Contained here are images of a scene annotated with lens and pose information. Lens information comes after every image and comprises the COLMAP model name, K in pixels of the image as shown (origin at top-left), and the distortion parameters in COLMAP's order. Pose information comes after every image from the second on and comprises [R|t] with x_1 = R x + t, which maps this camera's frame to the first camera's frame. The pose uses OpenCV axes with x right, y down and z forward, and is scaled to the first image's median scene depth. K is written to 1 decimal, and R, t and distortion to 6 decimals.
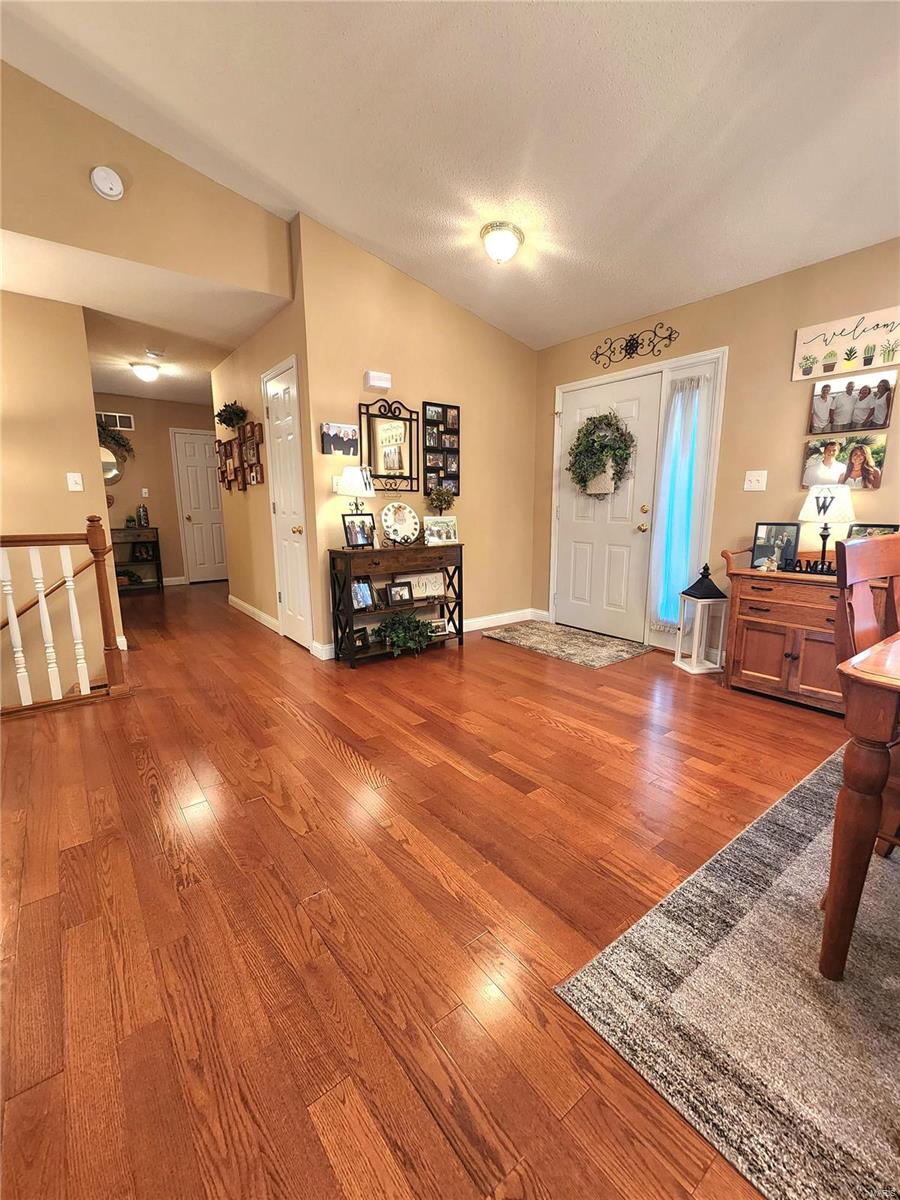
lens RADIAL K [[510.3, 0, 451.7], [0, 510.3, 600.5], [0, 0, 1]] dist [-0.003106, 0.000713]
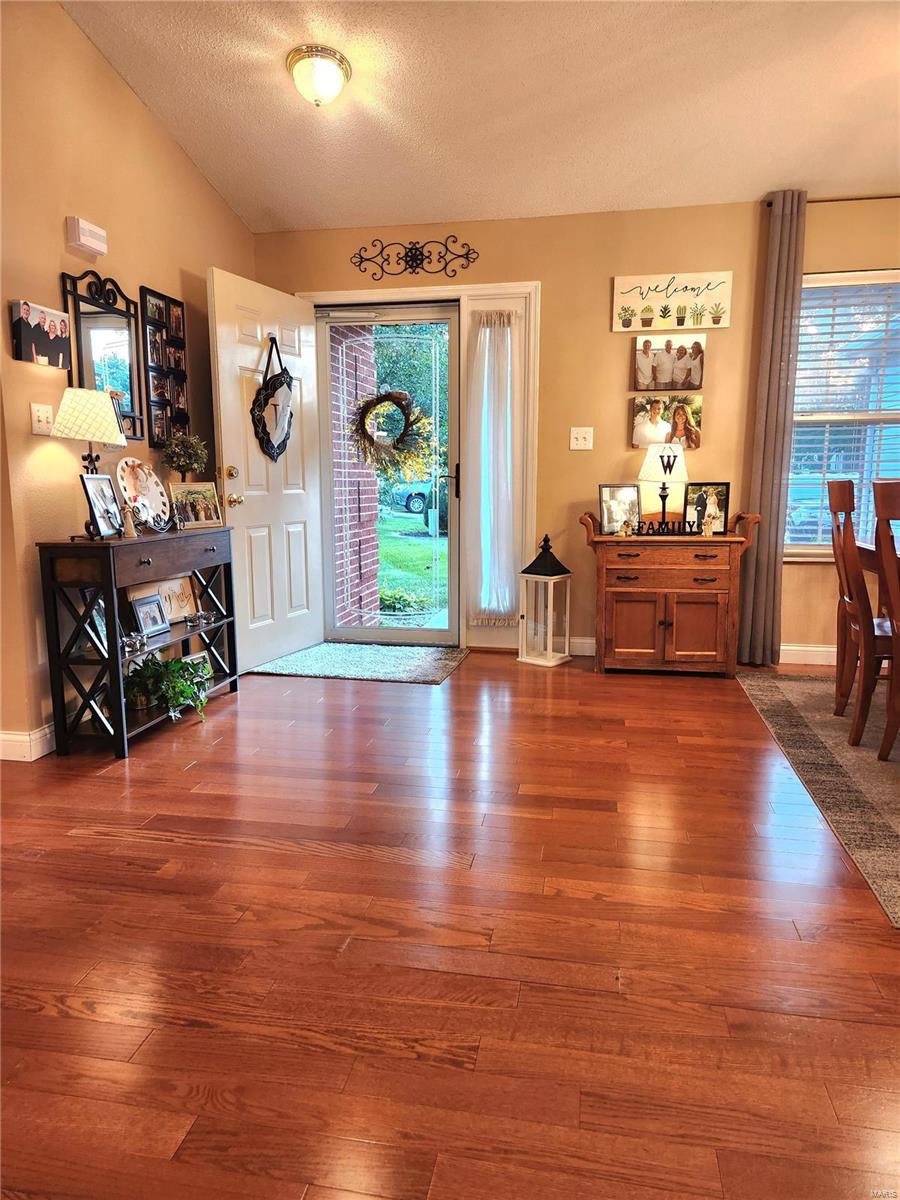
lens RADIAL K [[802.5, 0, 451.8], [0, 802.5, 593.6], [0, 0, 1]] dist [0.069028, -0.051385]
pose [[0.746705, -0.095478, 0.658267, -0.488025], [0.125243, 0.992124, 0.001833, 0.002364], [-0.653258, 0.081075, 0.752782, 0.104313]]
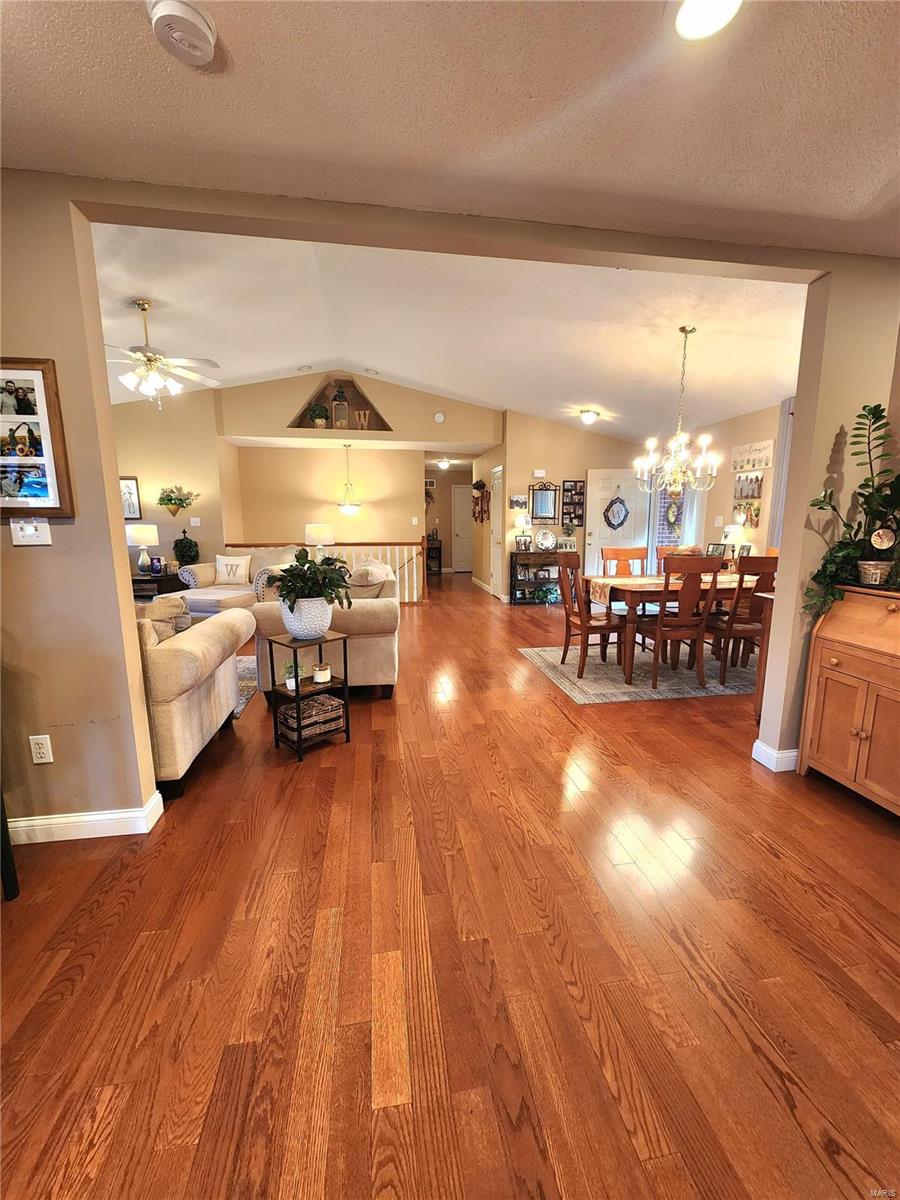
lens RADIAL K [[489.1, 0, 455.6], [0, 489.1, 602.2], [0, 0, 1]] dist [0.000671, -0.001832]
pose [[0.885076, 0.077922, -0.458877, 0.548566], [-0.089207, 0.996009, -0.002930, 0.147832], [0.456817, 0.043528, 0.888495, -0.992738]]
